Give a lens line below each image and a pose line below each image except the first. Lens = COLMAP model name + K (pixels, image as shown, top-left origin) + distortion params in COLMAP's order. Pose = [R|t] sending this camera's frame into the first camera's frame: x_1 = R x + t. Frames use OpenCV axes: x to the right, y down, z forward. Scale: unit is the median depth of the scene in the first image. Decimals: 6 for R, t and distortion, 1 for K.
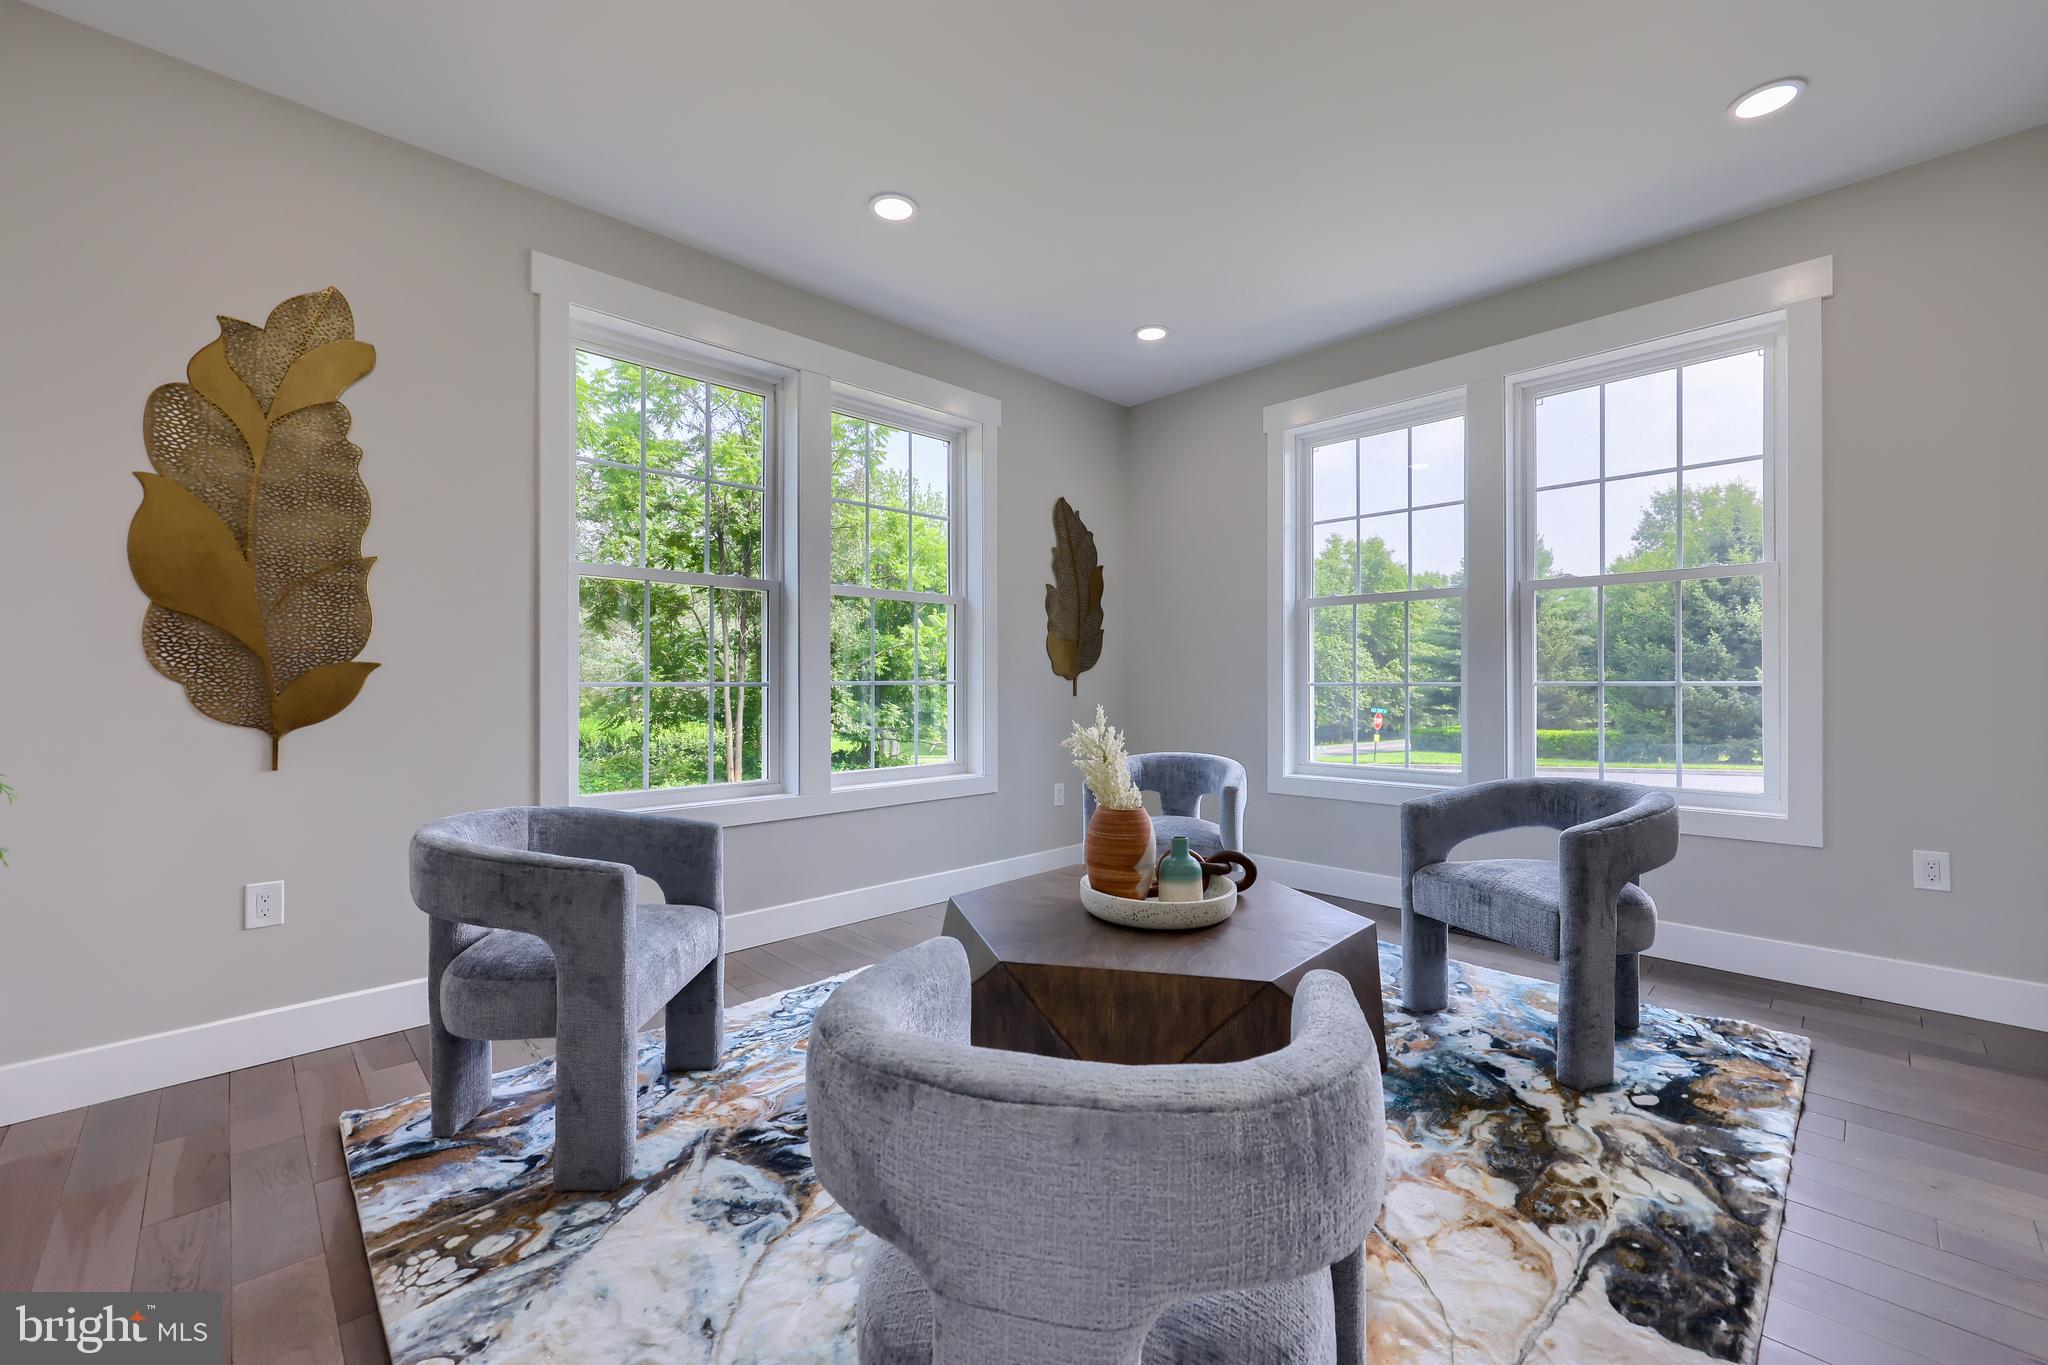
lens RADIAL K [[828.3, 0, 1024.0], [0, 828.3, 682.5], [0, 0, 1]] dist [-0.001084, -0.002047]
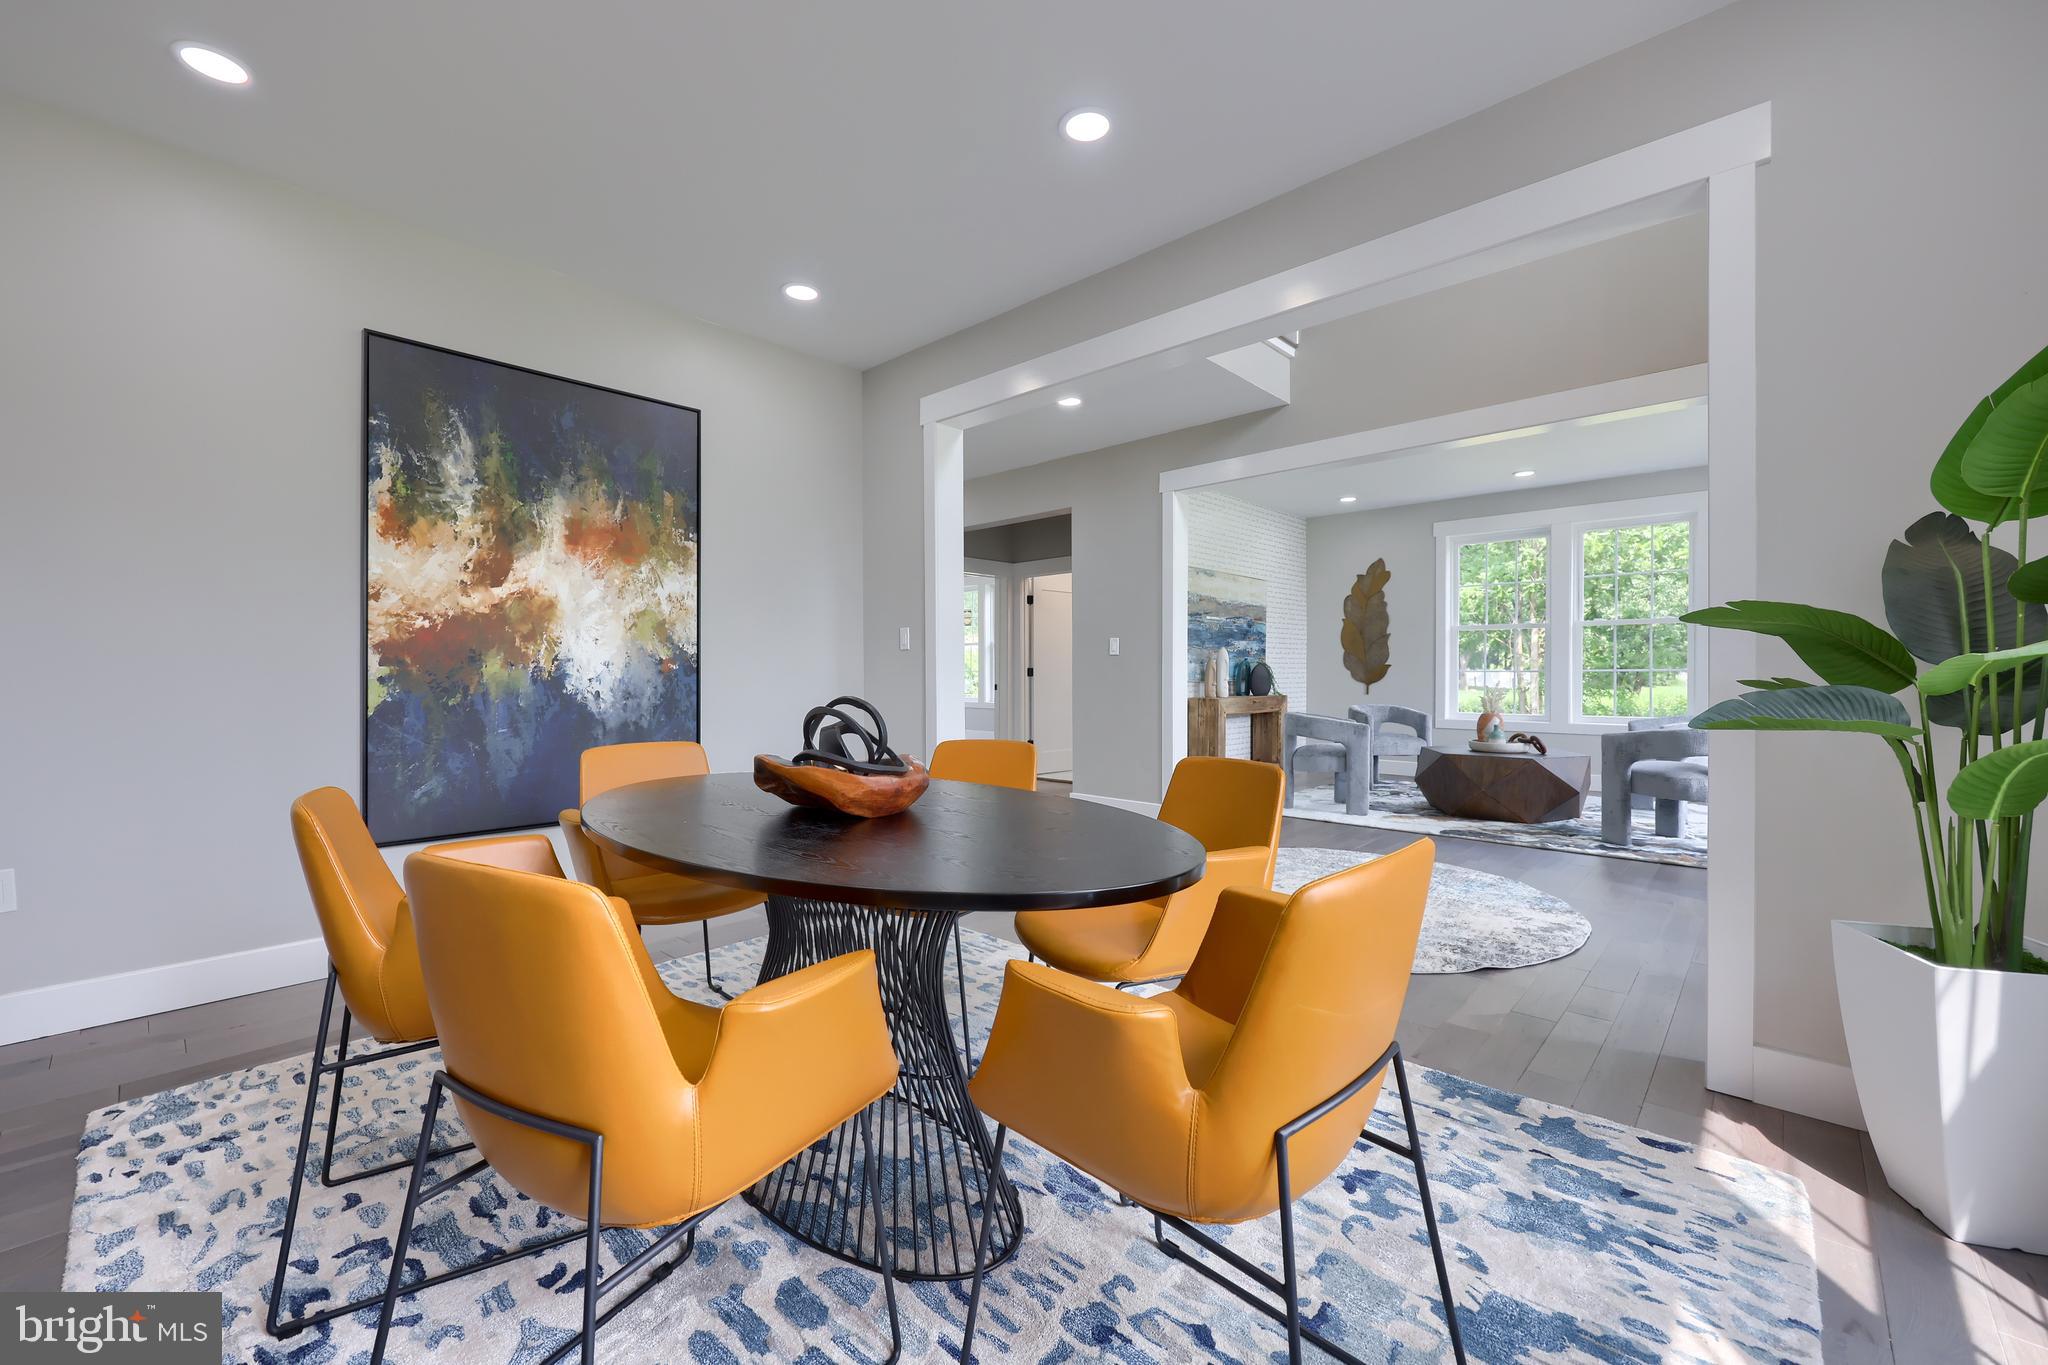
lens RADIAL K [[828.3, 0, 1024.0], [0, 828.3, 682.5], [0, 0, 1]] dist [-0.001084, -0.002047]
pose [[0.058184, 0.017893, -0.998146, 2.763666], [0.004107, 0.999827, 0.018163, -0.020661], [0.998297, -0.005156, 0.058100, -0.766788]]
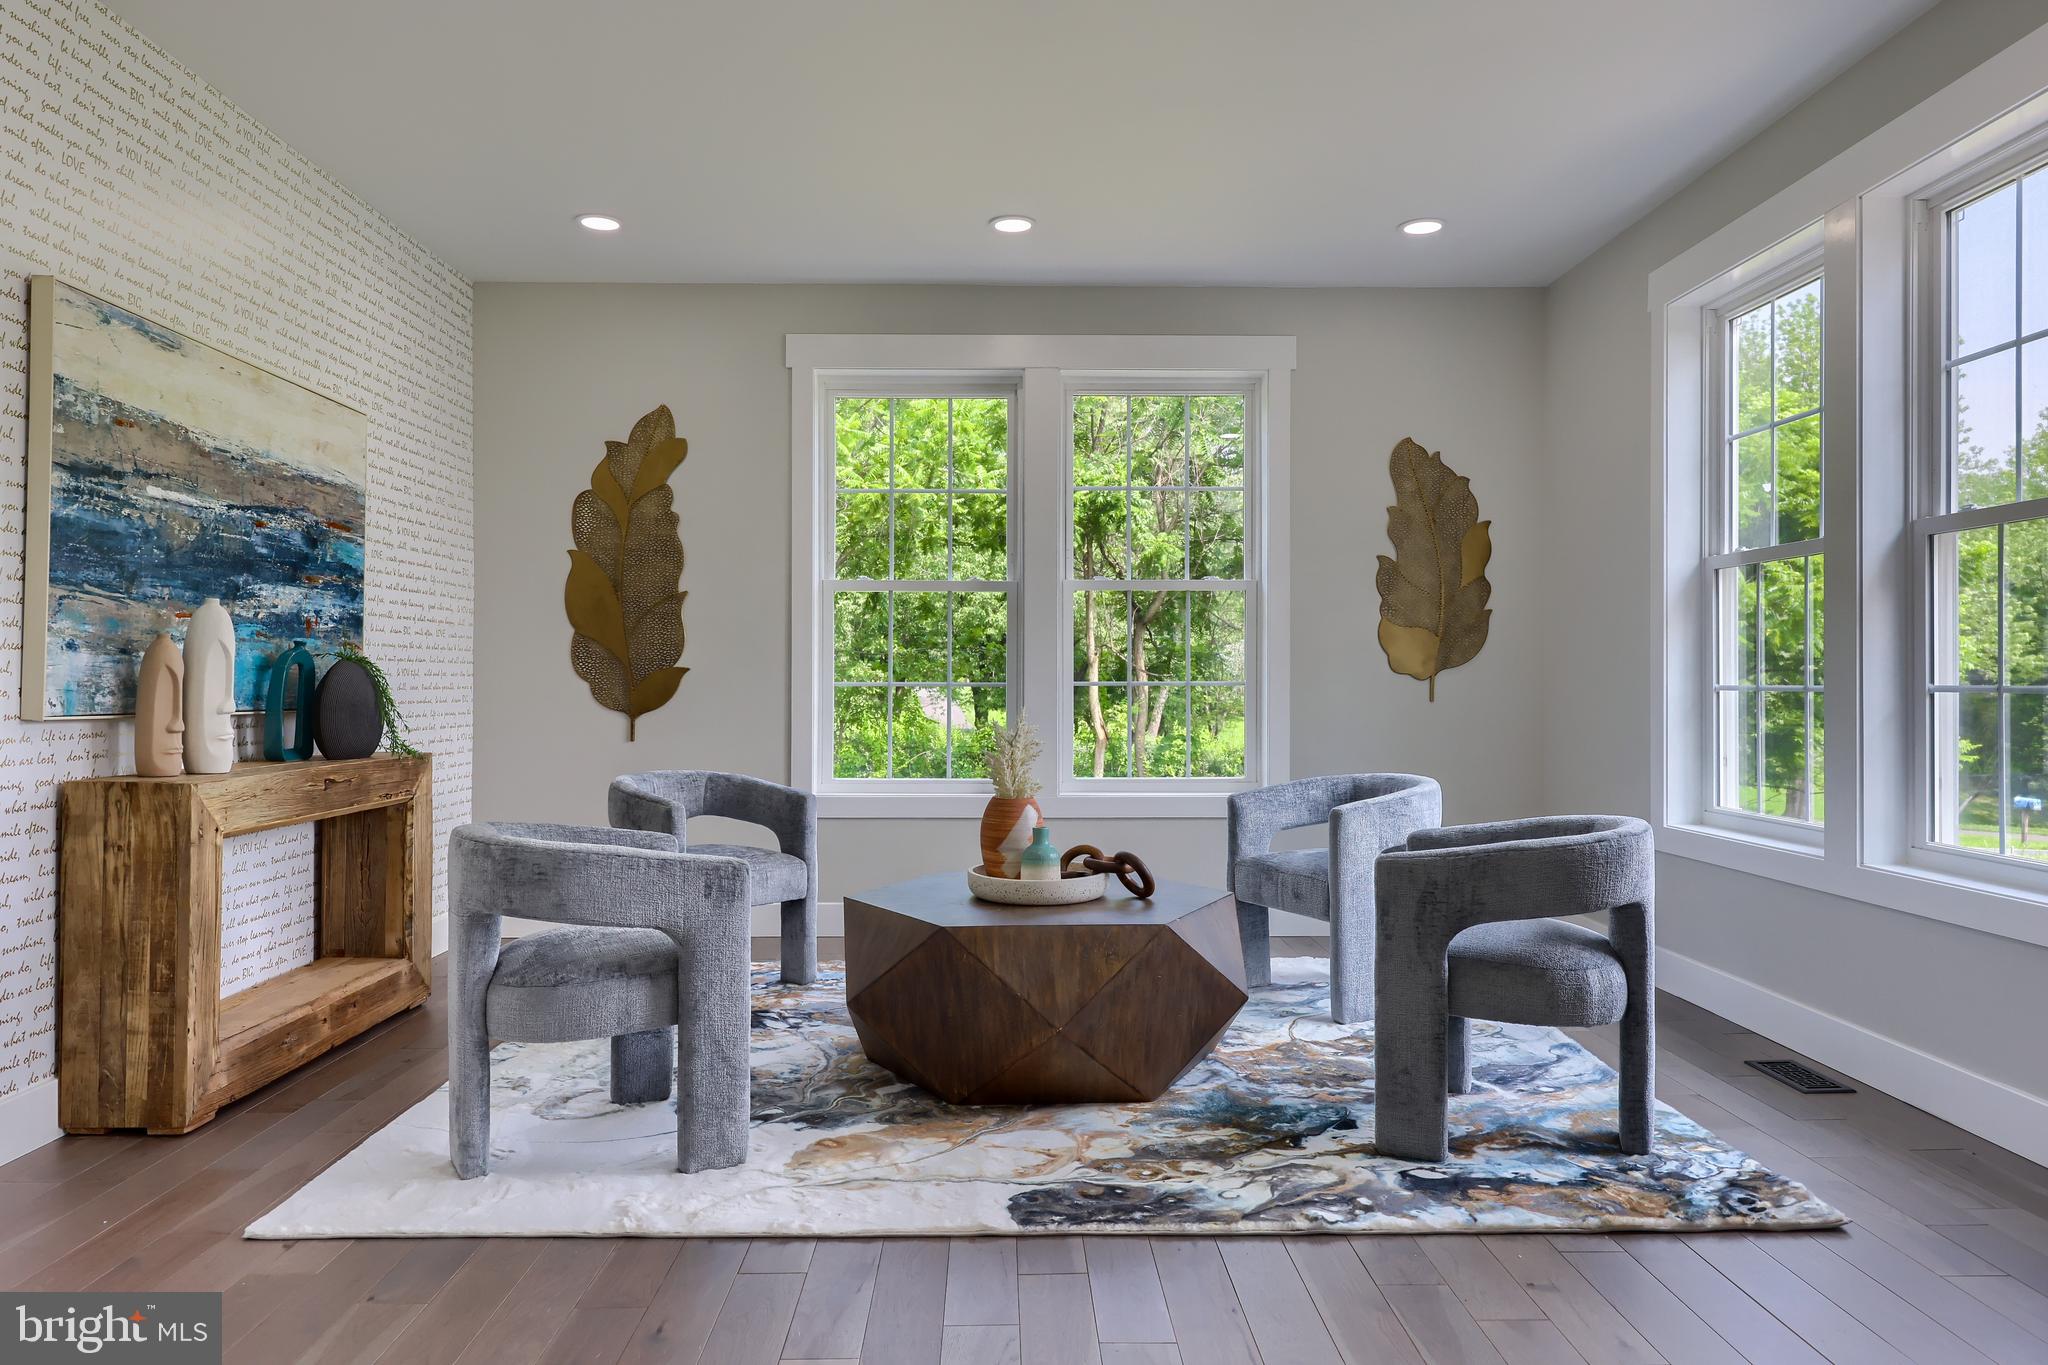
lens RADIAL K [[1372.6, 0, 1024.0], [0, 1372.6, 682.5], [0, 0, 1]] dist [0.004503, 0.001793]
pose [[0.722235, 0.003105, -0.691641, 1.325226], [-0.001476, 0.999995, 0.002948, -0.007842], [0.691646, -0.001108, 0.722235, -0.294227]]
